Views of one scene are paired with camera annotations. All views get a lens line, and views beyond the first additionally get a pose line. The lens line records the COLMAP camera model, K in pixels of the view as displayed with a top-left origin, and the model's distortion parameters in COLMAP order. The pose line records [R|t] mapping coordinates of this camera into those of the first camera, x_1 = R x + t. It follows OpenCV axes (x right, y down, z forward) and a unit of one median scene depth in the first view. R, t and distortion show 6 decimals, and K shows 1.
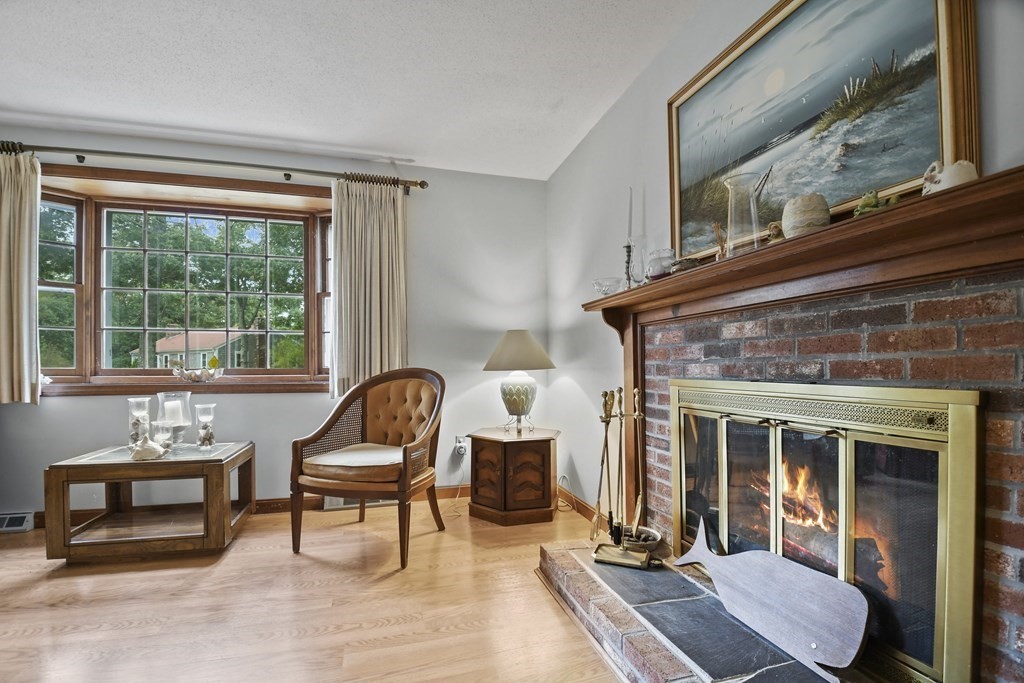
lens RADIAL K [[453.8, 0, 500.3], [0, 453.8, 366.7], [0, 0, 1]] dist [-0.002563, -0.015326]
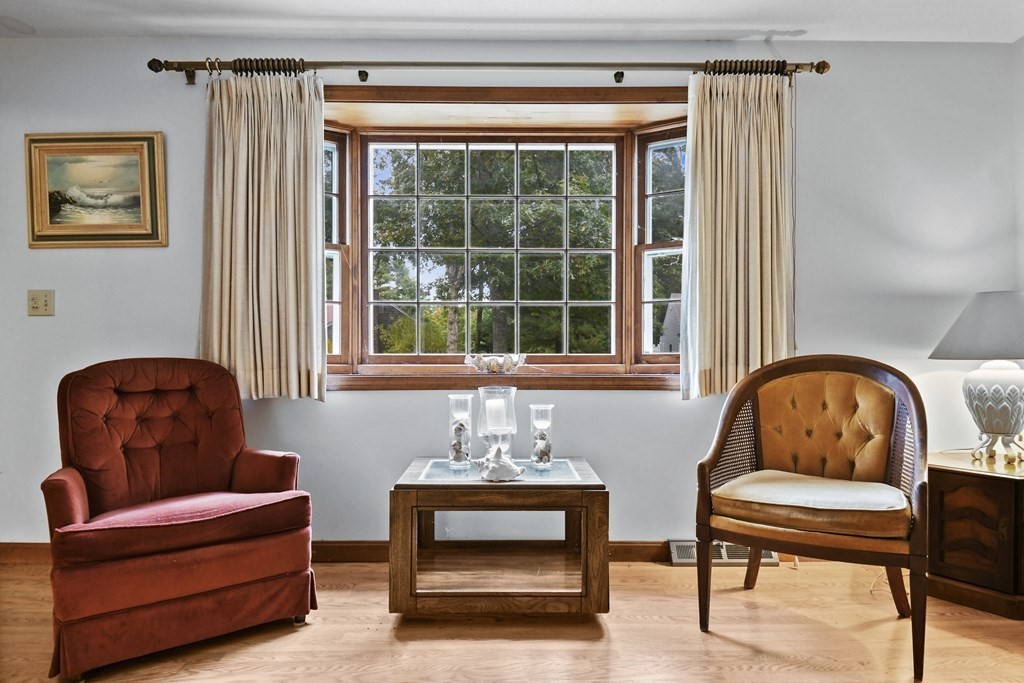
lens RADIAL K [[643.6, 0, 512.9], [0, 643.6, 352.2], [0, 0, 1]] dist [0.013437, -0.002442]
pose [[0.965743, 0.001646, -0.259495, -0.476416], [-0.000958, 0.999996, 0.002777, -0.003412], [0.259499, -0.002433, 0.965740, 0.005977]]
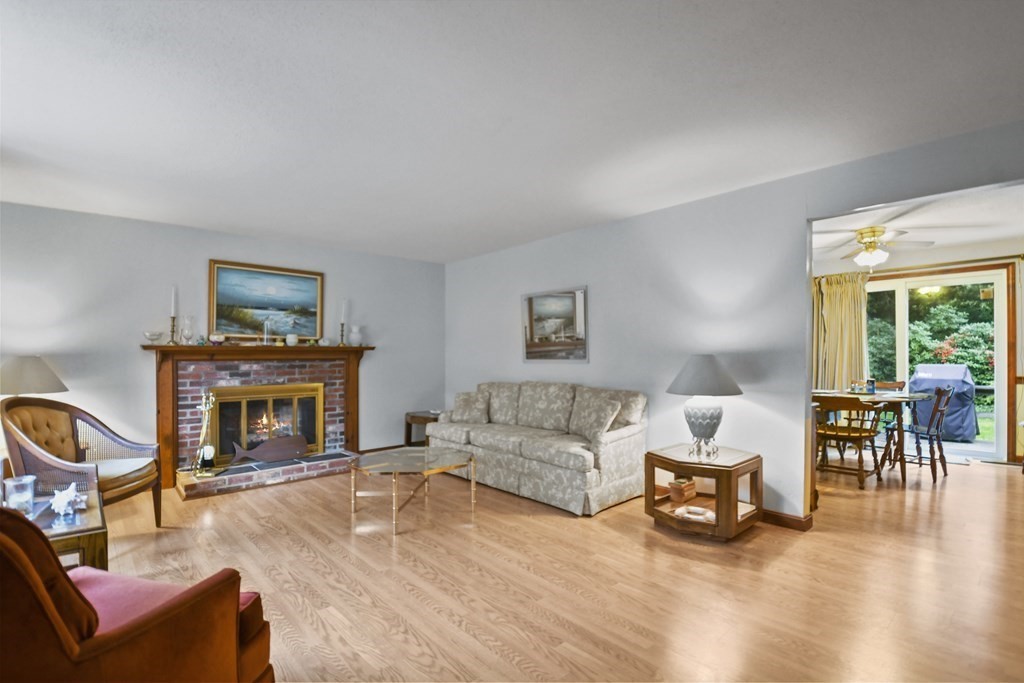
lens RADIAL K [[487.7, 0, 508.1], [0, 487.7, 354.9], [0, 0, 1]] dist [0.019898, -0.028230]
pose [[-0.440509, 0.006692, 0.897723, -1.968238], [0.006880, 0.999968, -0.004078, -0.092109], [-0.897722, 0.004379, -0.440541, 0.625471]]
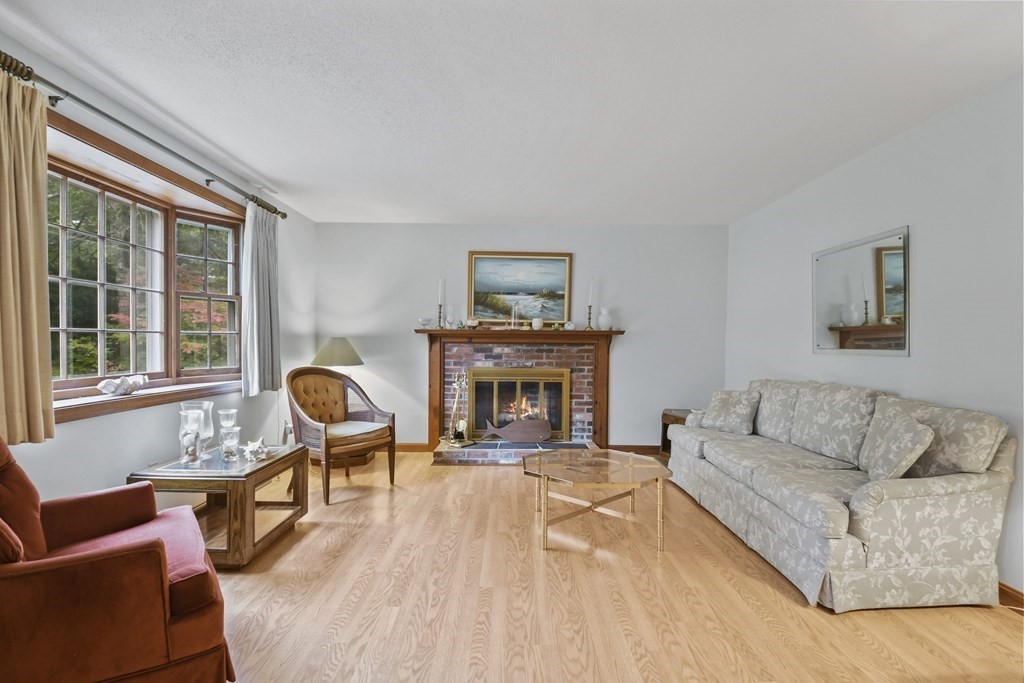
lens RADIAL K [[499.1, 0, 506.0], [0, 499.1, 351.8], [0, 0, 1]] dist [0.047802, -0.050418]
pose [[0.276870, -0.014609, 0.960796, -1.766576], [-0.010054, 0.999786, 0.018099, -0.089381], [-0.960855, -0.014671, 0.276664, 0.060729]]
